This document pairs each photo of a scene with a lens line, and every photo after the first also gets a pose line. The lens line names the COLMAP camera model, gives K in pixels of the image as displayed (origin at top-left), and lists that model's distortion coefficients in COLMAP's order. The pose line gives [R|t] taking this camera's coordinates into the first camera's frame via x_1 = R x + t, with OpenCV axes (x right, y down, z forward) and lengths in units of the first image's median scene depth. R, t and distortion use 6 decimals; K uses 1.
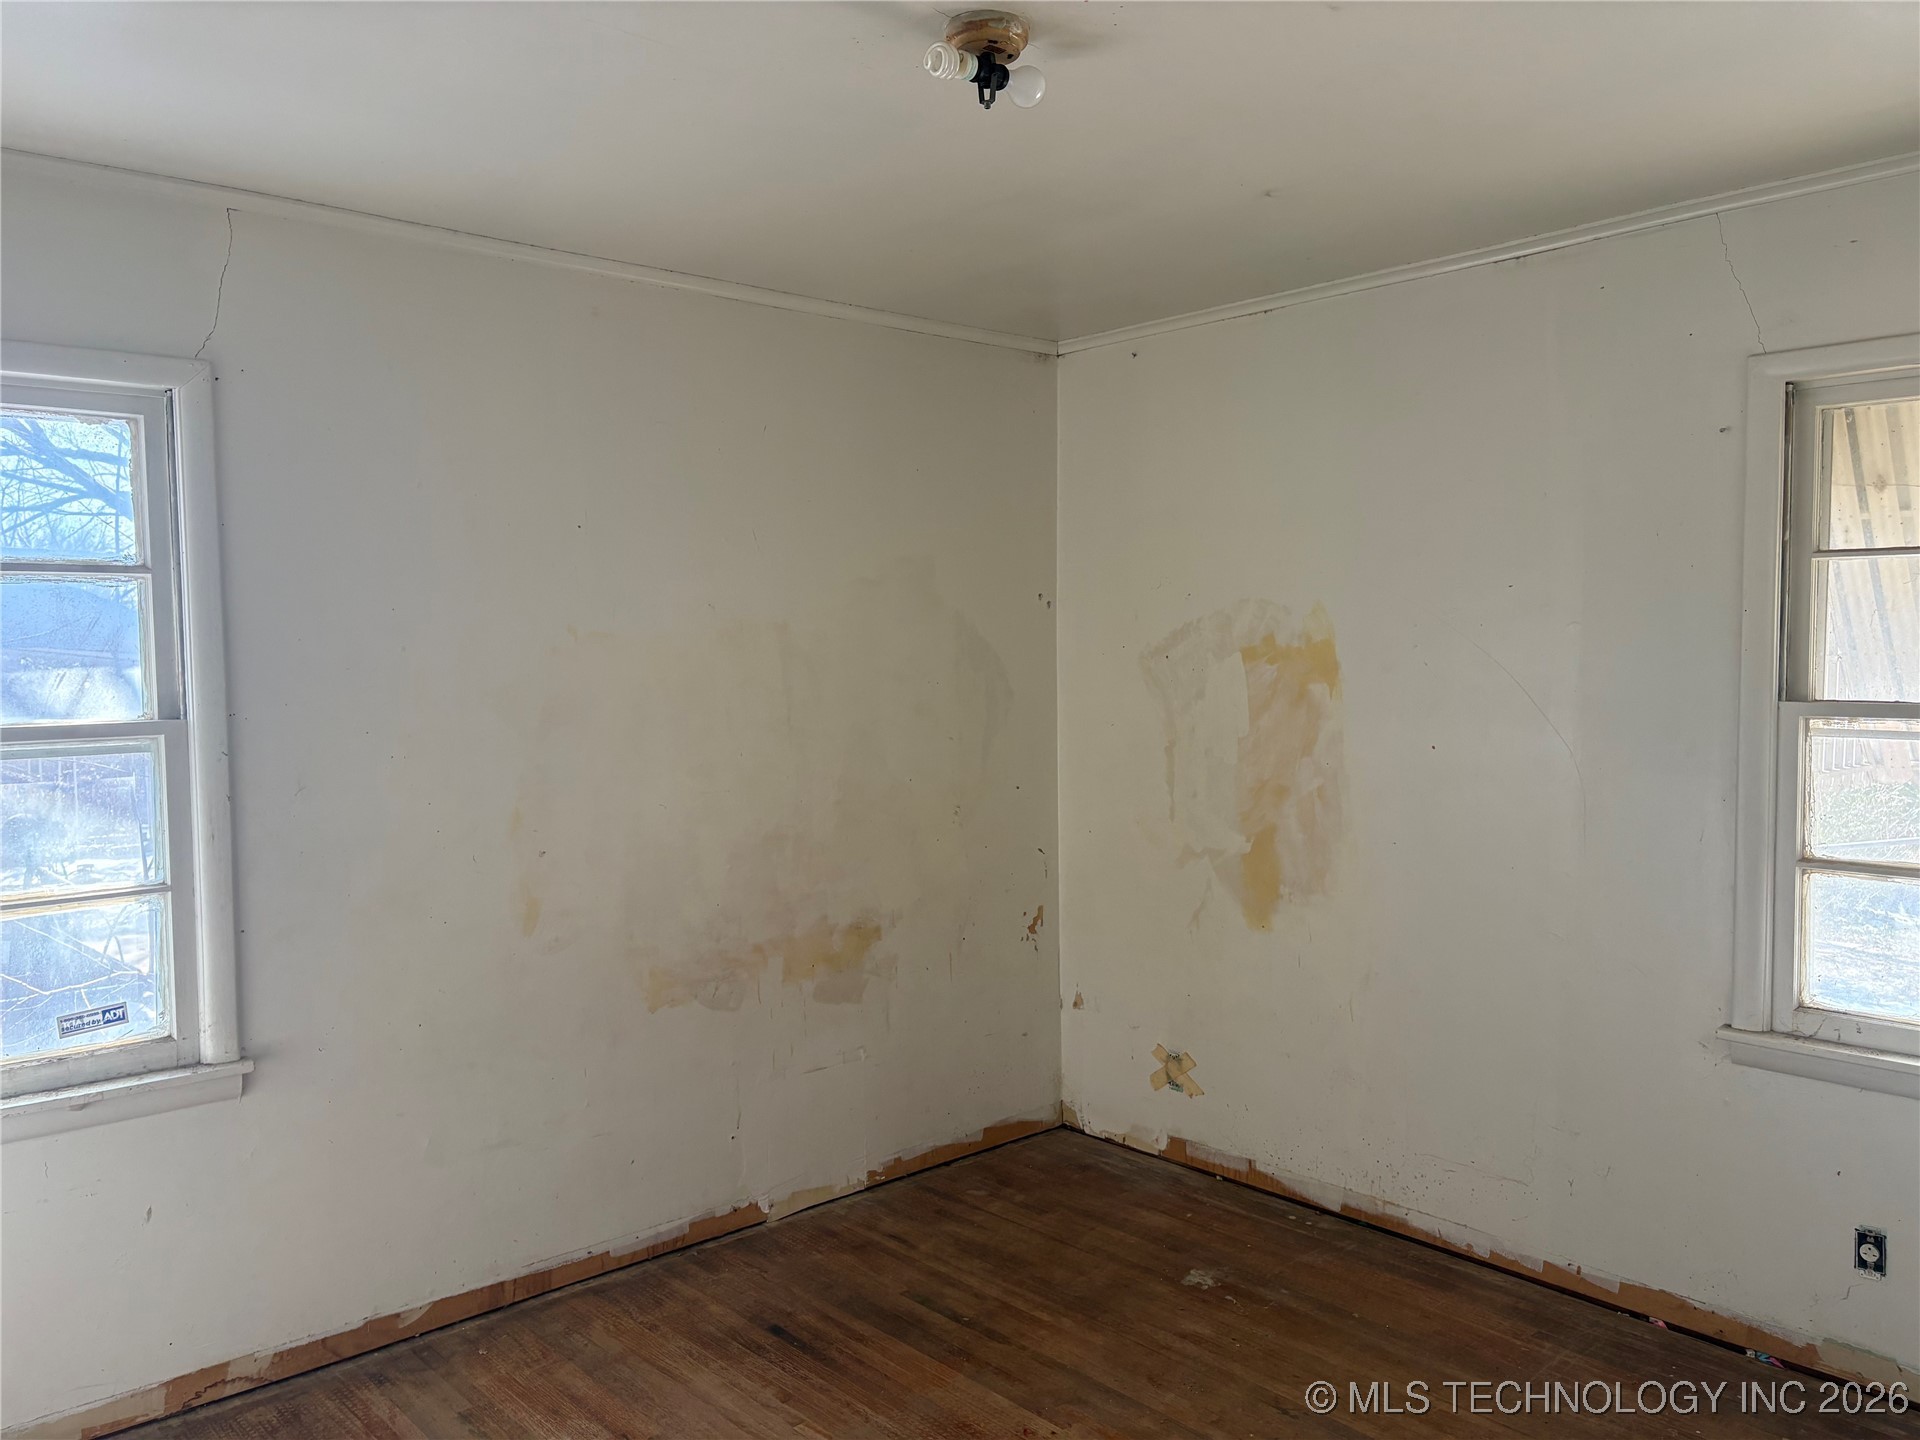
lens RADIAL K [[1443.4, 0, 960.0], [0, 1443.4, 720.0], [0, 0, 1]] dist [0.089357, -0.102081]
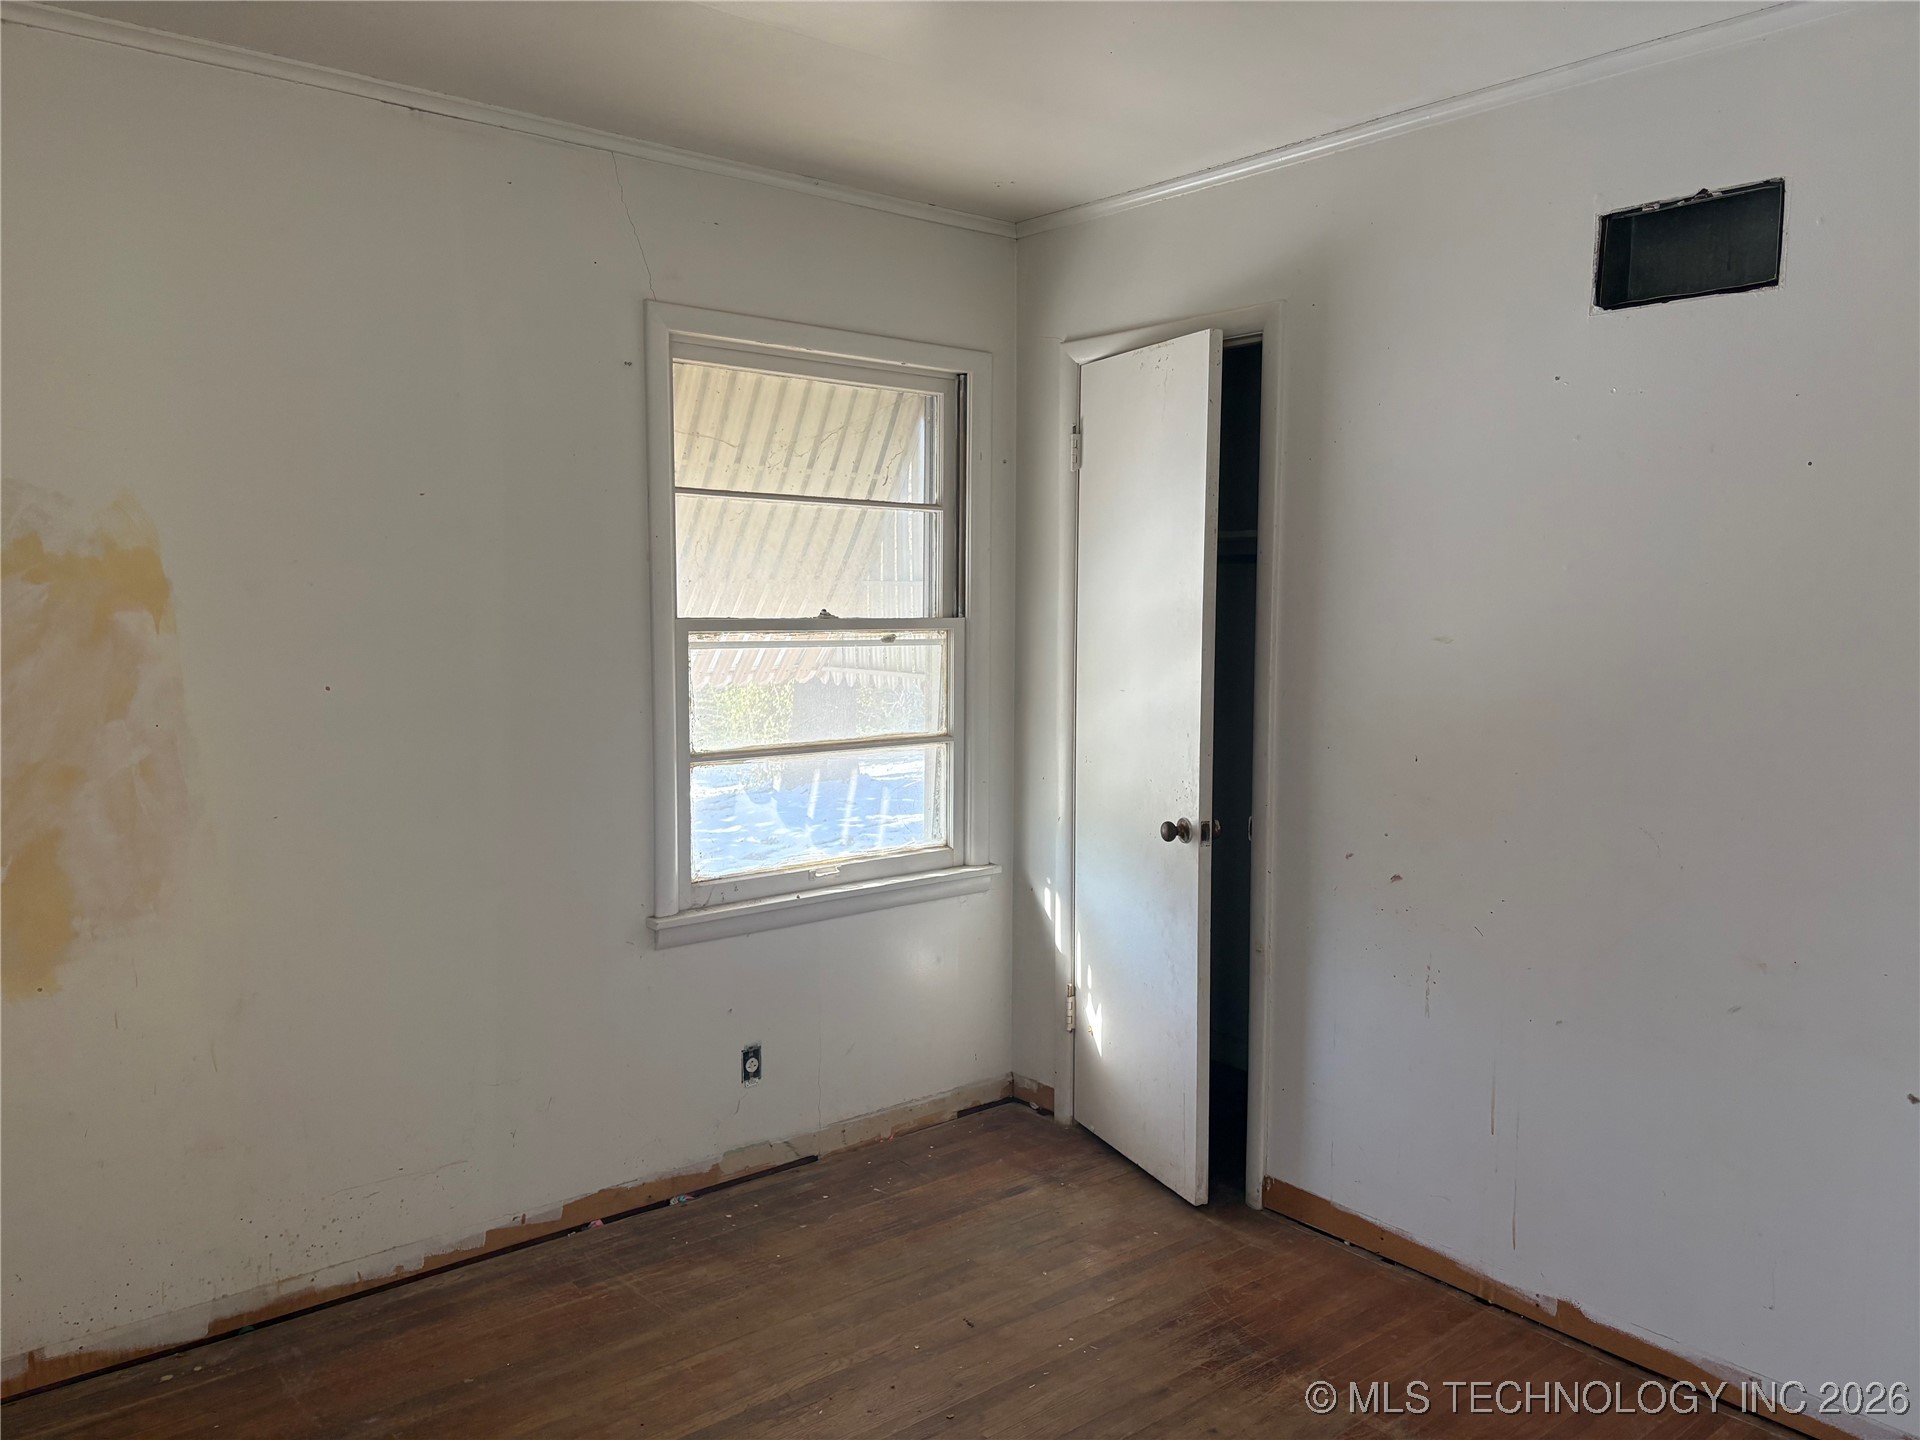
lens RADIAL K [[1443.4, 0, 960.0], [0, 1443.4, 720.0], [0, 0, 1]] dist [0.089357, -0.102081]
pose [[0.041383, -0.078878, 0.996025, -0.483445], [0.045071, 0.996012, 0.077004, -0.010698], [-0.998126, 0.041706, 0.044773, 0.645962]]
